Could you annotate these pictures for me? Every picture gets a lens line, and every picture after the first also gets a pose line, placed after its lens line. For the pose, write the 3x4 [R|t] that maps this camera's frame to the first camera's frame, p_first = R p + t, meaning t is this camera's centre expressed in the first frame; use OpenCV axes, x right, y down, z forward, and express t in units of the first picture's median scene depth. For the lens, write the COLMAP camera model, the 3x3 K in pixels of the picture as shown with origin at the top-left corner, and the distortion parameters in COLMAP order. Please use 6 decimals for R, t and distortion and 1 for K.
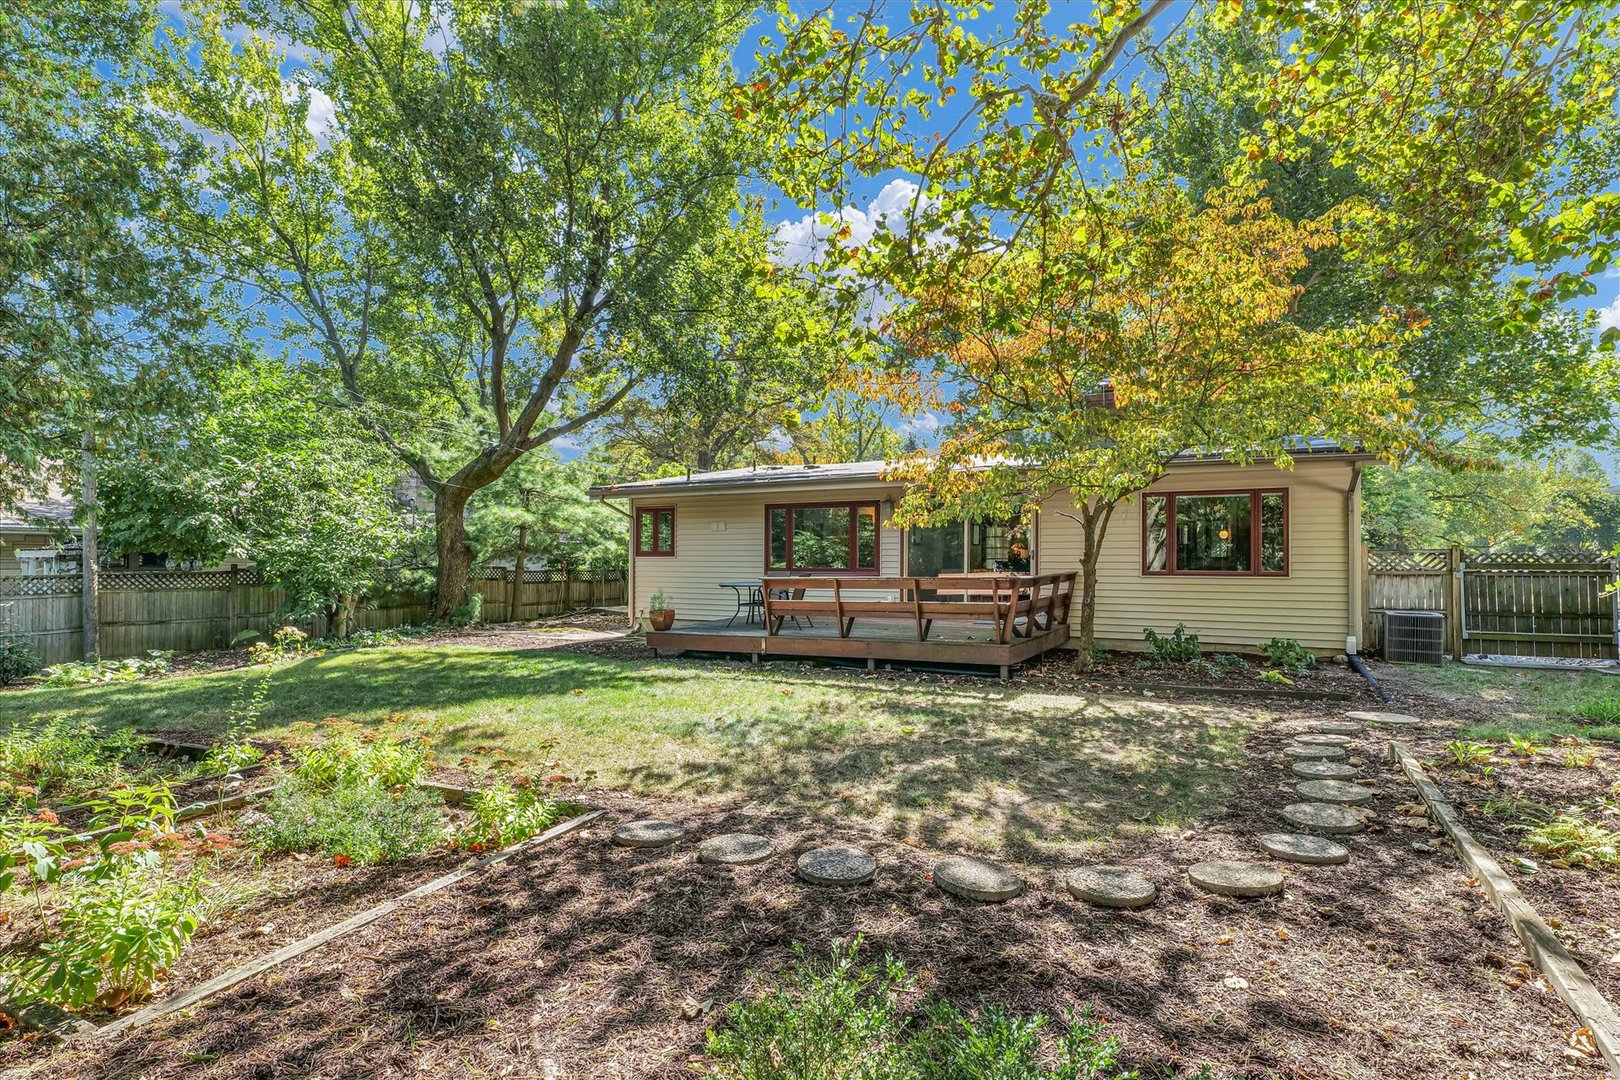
lens RADIAL K [[732.7, 0, 817.4], [0, 732.7, 546.0], [0, 0, 1]] dist [0.004988, -0.000977]
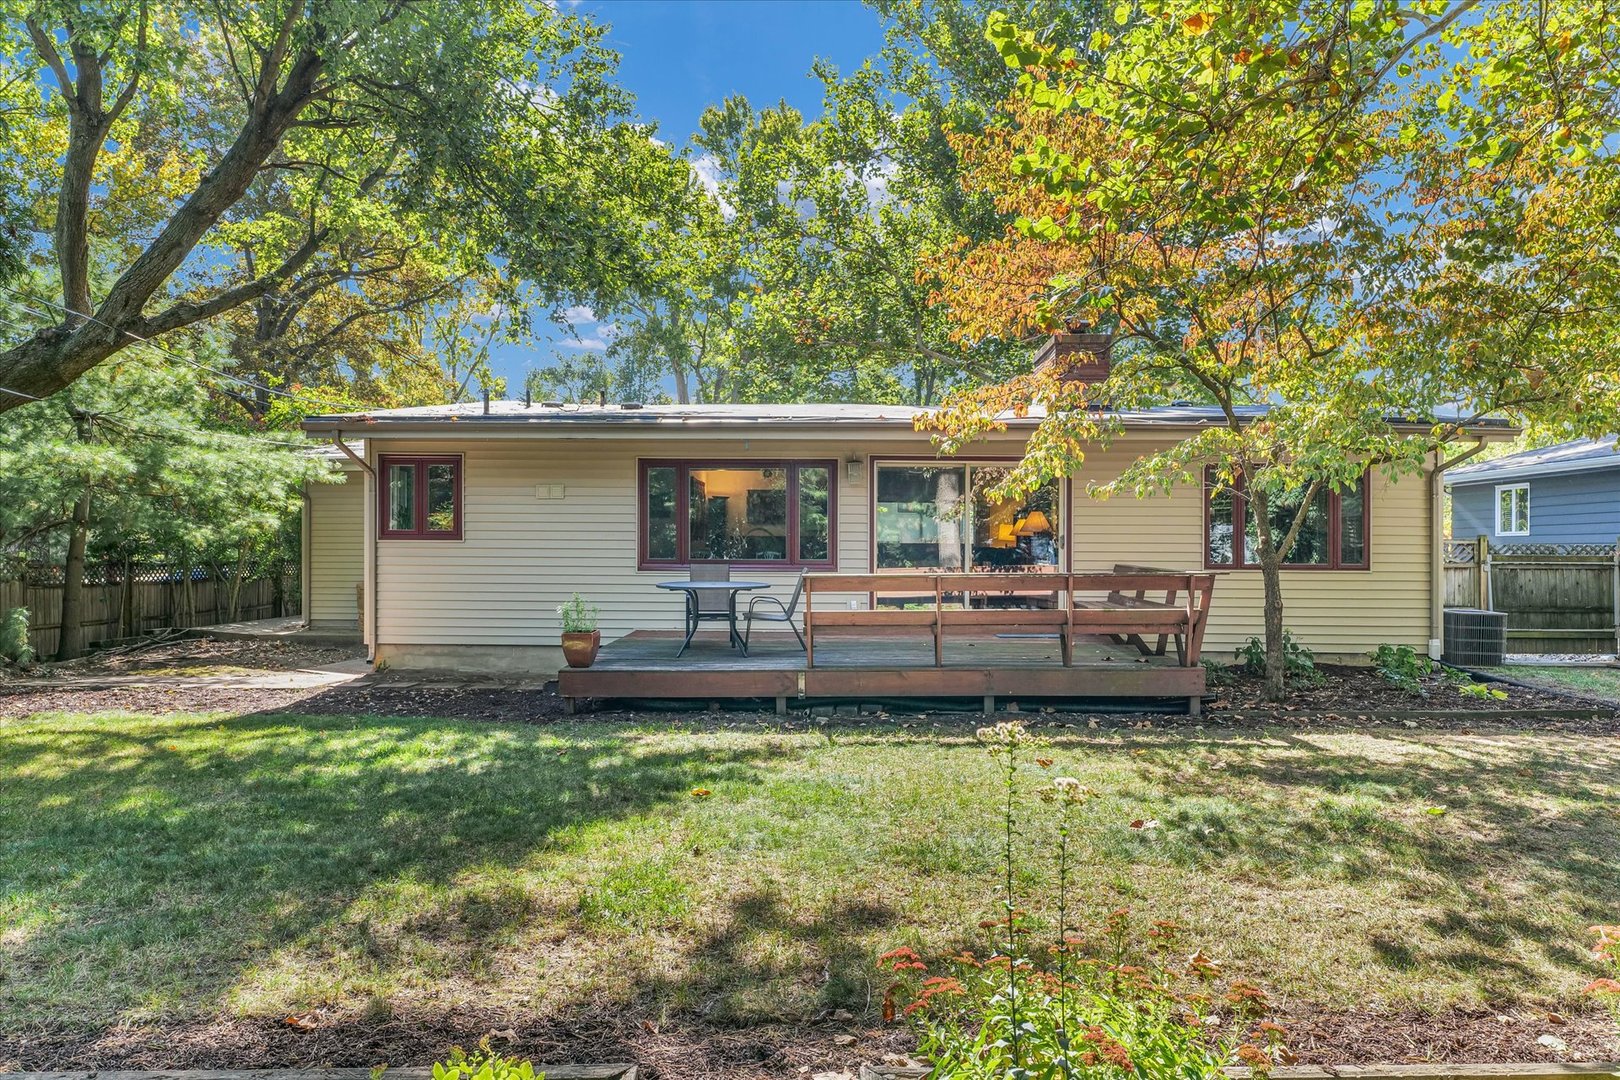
lens RADIAL K [[975.4, 0, 810.3], [0, 975.4, 541.0], [0, 0, 1]] dist [0.007331, 0.001328]
pose [[0.912992, 0.009890, 0.407857, -0.328997], [-0.013196, 0.999899, 0.005295, 0.009302], [-0.407764, -0.010216, 0.913030, 0.204835]]
